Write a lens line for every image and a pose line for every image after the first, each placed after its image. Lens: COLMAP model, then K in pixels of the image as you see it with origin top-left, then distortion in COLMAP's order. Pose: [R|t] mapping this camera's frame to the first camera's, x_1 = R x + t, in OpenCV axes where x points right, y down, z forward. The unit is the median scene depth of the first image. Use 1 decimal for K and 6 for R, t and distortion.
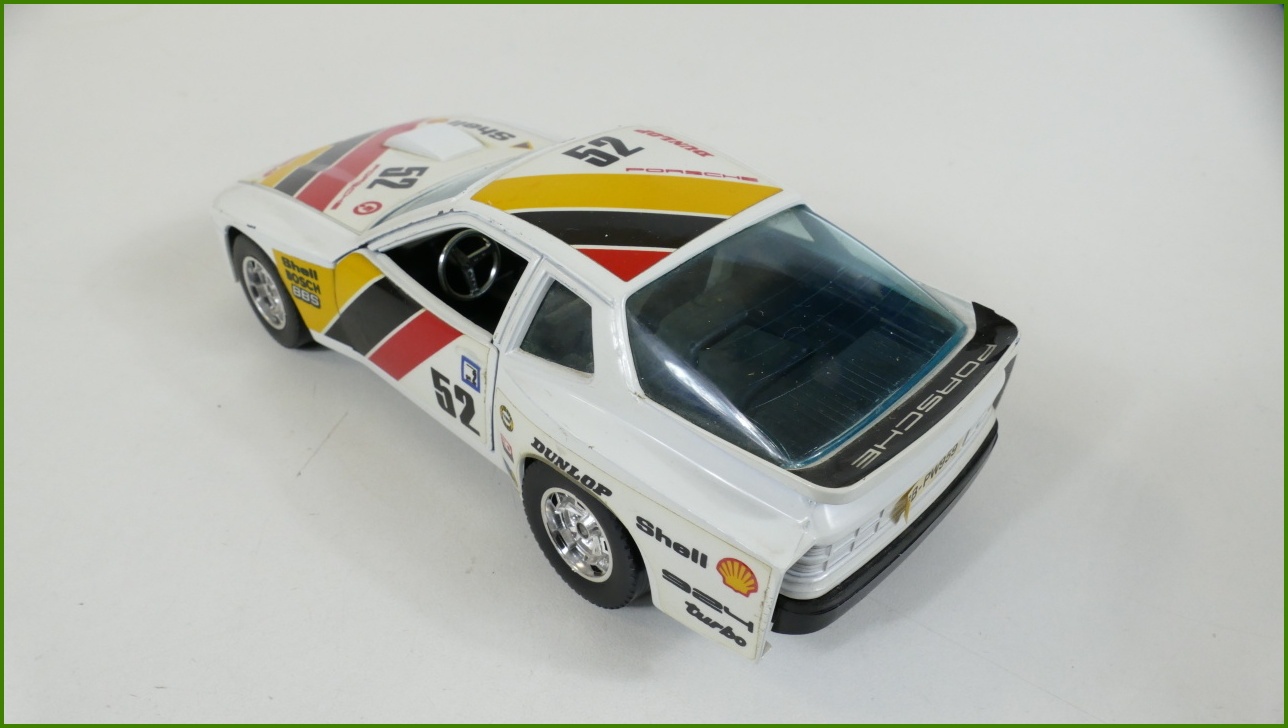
lens RADIAL K [[942.3, 0, 653.6], [0, 942.3, 364.2], [0, 0, 1]] dist [-0.050147, 0.000098]
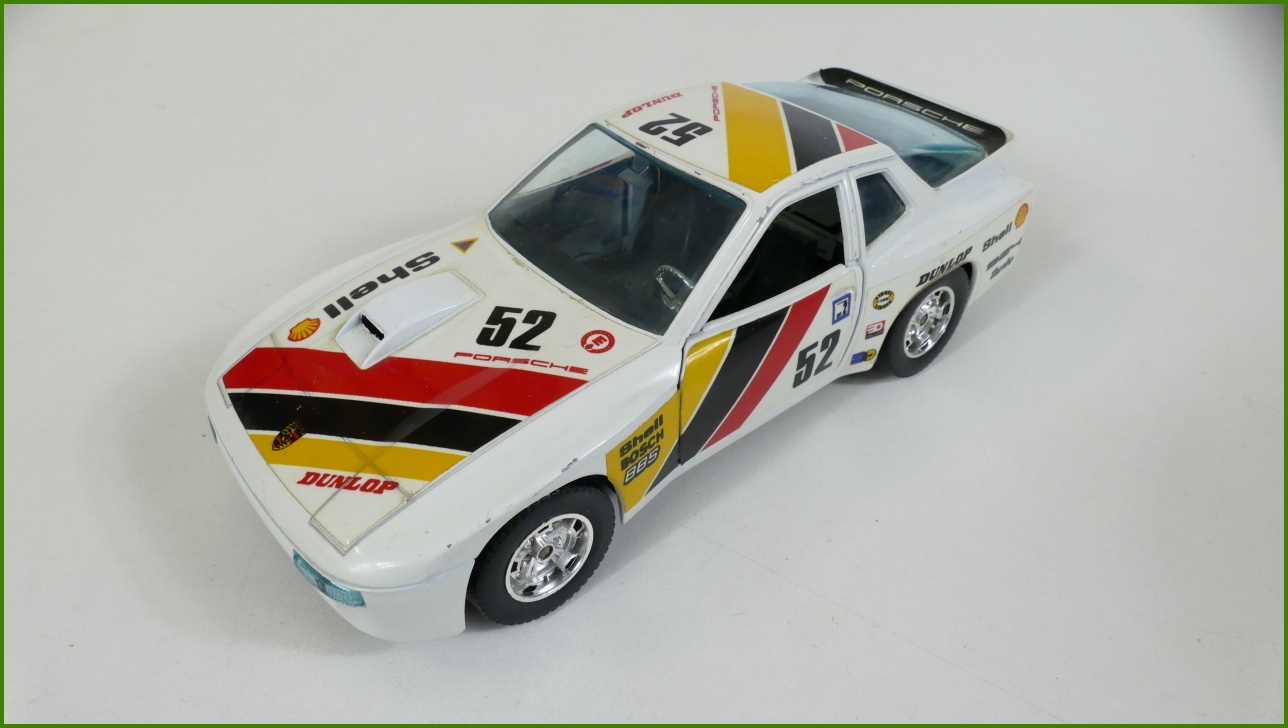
lens RADIAL K [[942.3, 0, 653.6], [0, 942.3, 364.2], [0, 0, 1]] dist [-0.050147, 0.000098]
pose [[0.128685, -0.645902, 0.752496, -1.139606], [0.610085, 0.649783, 0.453407, -0.608333], [-0.781816, 0.400740, 0.477673, 0.674865]]
